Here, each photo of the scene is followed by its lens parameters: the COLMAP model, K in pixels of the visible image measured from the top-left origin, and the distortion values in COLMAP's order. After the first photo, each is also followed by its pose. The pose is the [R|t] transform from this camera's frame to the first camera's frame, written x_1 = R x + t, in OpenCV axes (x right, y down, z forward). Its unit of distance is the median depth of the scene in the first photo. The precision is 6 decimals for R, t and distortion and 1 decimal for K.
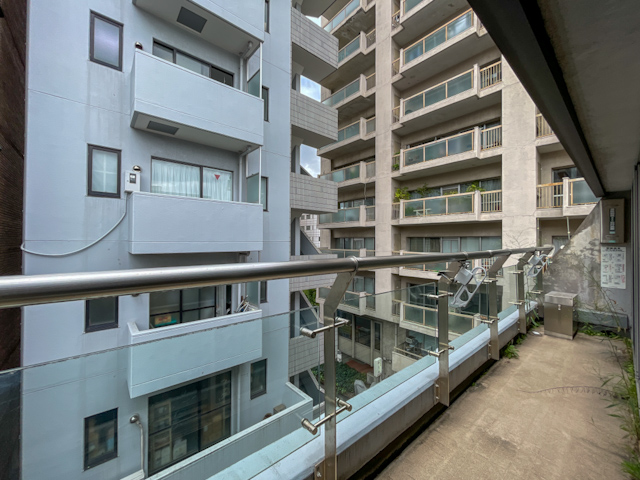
lens RADIAL K [[256.7, 0, 320.6], [0, 256.7, 240.1], [0, 0, 1]] dist [-0.003185, -0.000480]
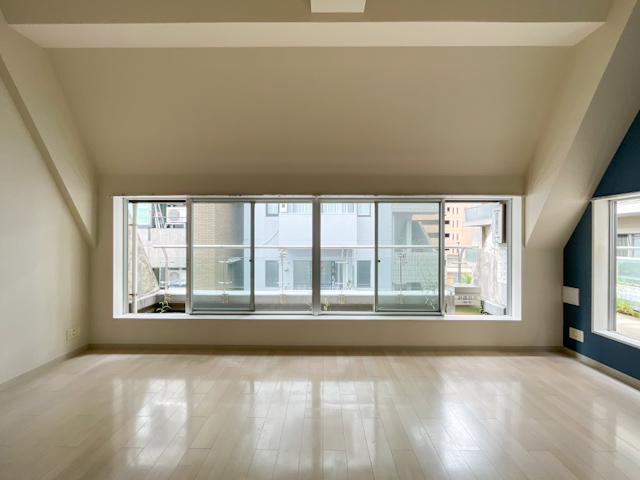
lens RADIAL K [[256.7, 0, 320.2], [0, 256.7, 239.6], [0, 0, 1]] dist [-0.003185, -0.000480]
pose [[0.752101, 0.003083, -0.659041, 1.200100], [-0.000286, 0.999990, 0.004352, -0.008732], [0.659048, -0.003084, 0.752095, -0.347044]]
